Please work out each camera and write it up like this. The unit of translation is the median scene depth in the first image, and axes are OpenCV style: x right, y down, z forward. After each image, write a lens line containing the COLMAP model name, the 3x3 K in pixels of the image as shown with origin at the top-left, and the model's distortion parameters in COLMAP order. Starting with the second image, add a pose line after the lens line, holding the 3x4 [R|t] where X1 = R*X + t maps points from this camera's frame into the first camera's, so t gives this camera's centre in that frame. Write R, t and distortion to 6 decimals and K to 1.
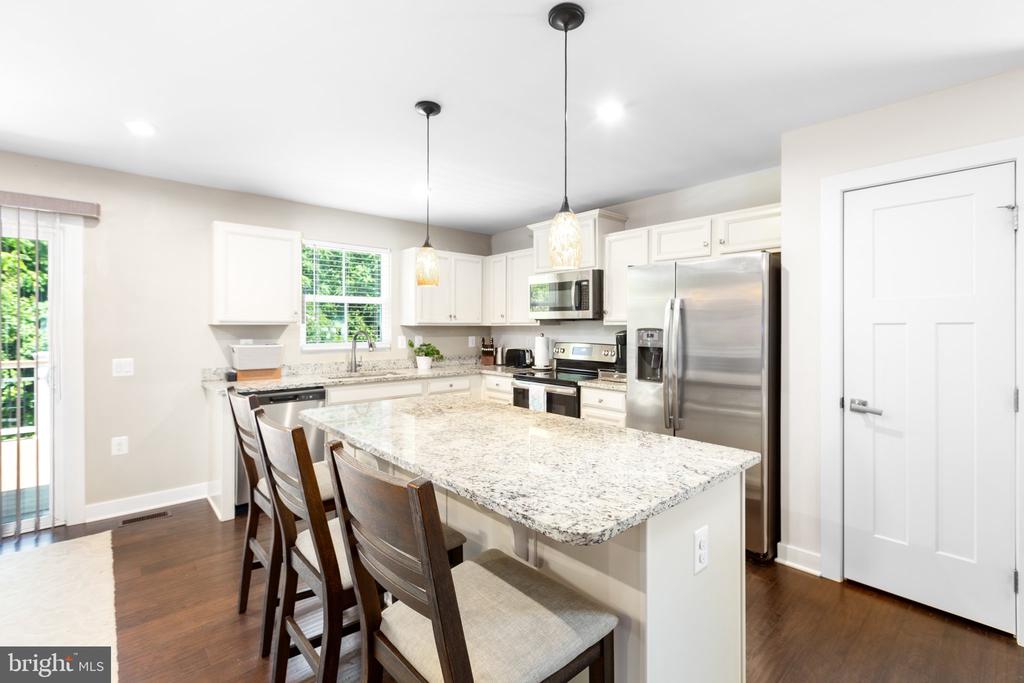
lens RADIAL K [[456.4, 0, 509.8], [0, 456.4, 329.5], [0, 0, 1]] dist [0.001442, 0.000123]
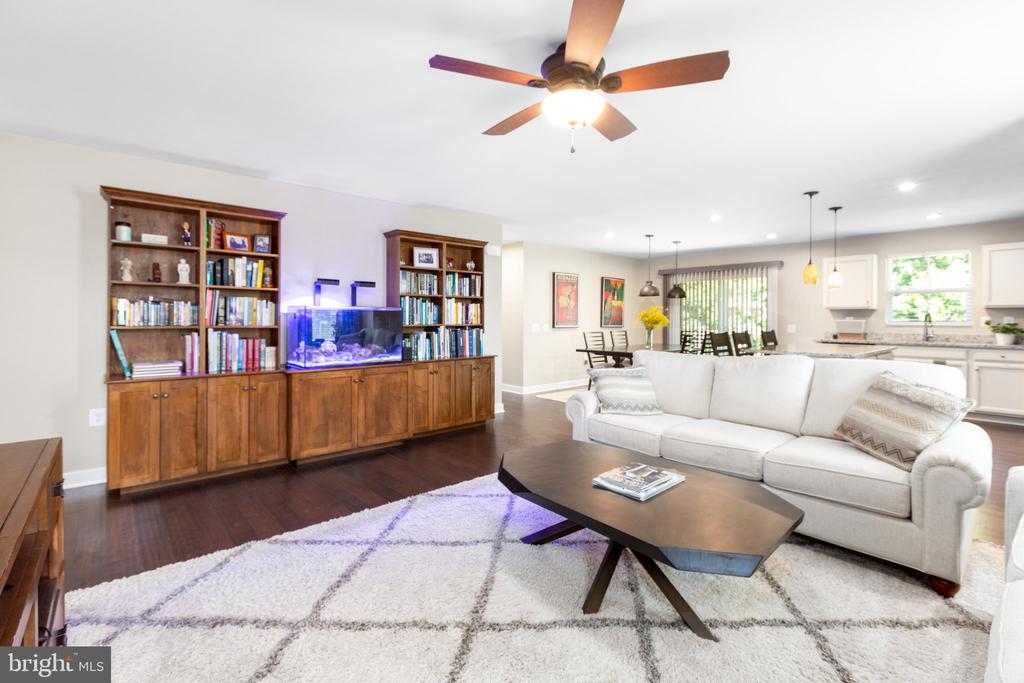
lens RADIAL K [[457.3, 0, 511.5], [0, 457.3, 319.7], [0, 0, 1]] dist [-0.001122, -0.000411]
pose [[0.002233, 0.003109, -0.999993, 1.239321], [-0.008573, 0.999958, 0.003089, 0.037525], [0.999961, 0.008566, 0.002259, -0.349684]]
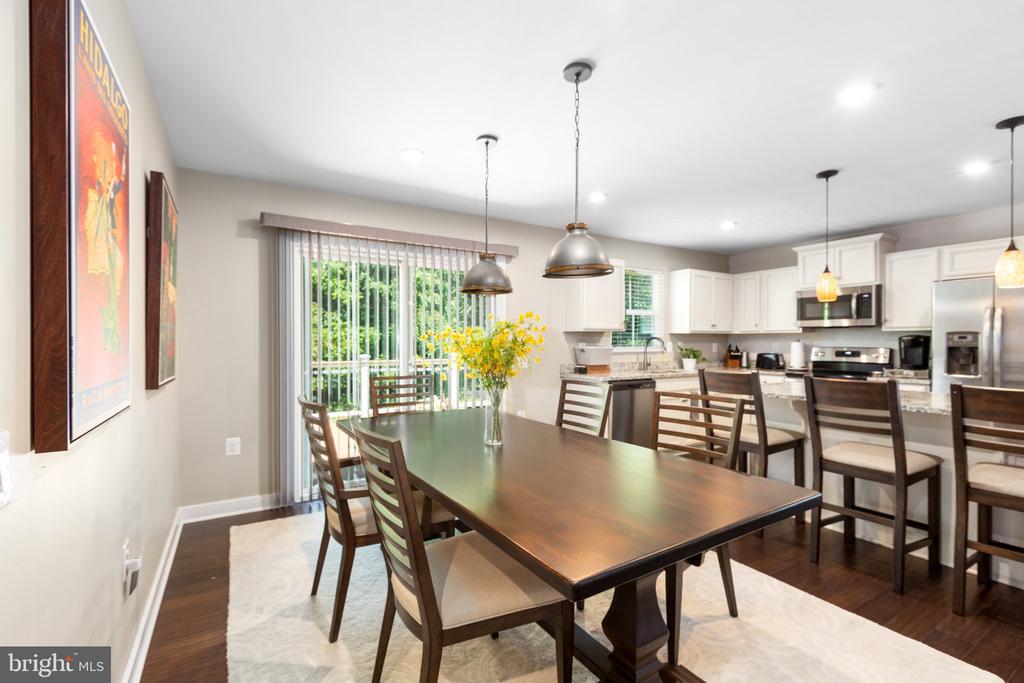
lens RADIAL K [[457.5, 0, 516.1], [0, 457.5, 342.7], [0, 0, 1]] dist [-0.001656, -0.000345]
pose [[0.985040, 0.000010, -0.172328, -0.538754], [-0.000443, 0.999997, -0.002472, 0.024913], [0.172328, 0.002511, 0.985036, -0.339494]]
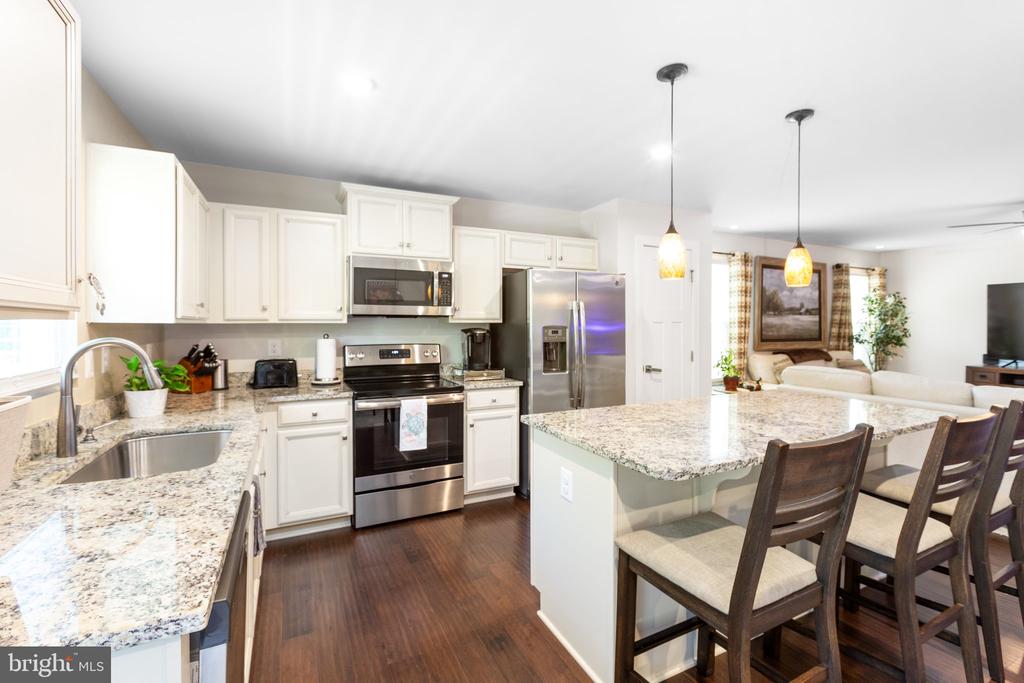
lens RADIAL K [[452.2, 0, 509.7], [0, 452.2, 324.2], [0, 0, 1]] dist [-0.002494, -0.000229]
pose [[0.267264, -0.002361, 0.963620, -0.663123], [0.006902, 0.999976, 0.000536, -0.006535], [-0.963599, 0.006508, 0.267274, 0.652714]]
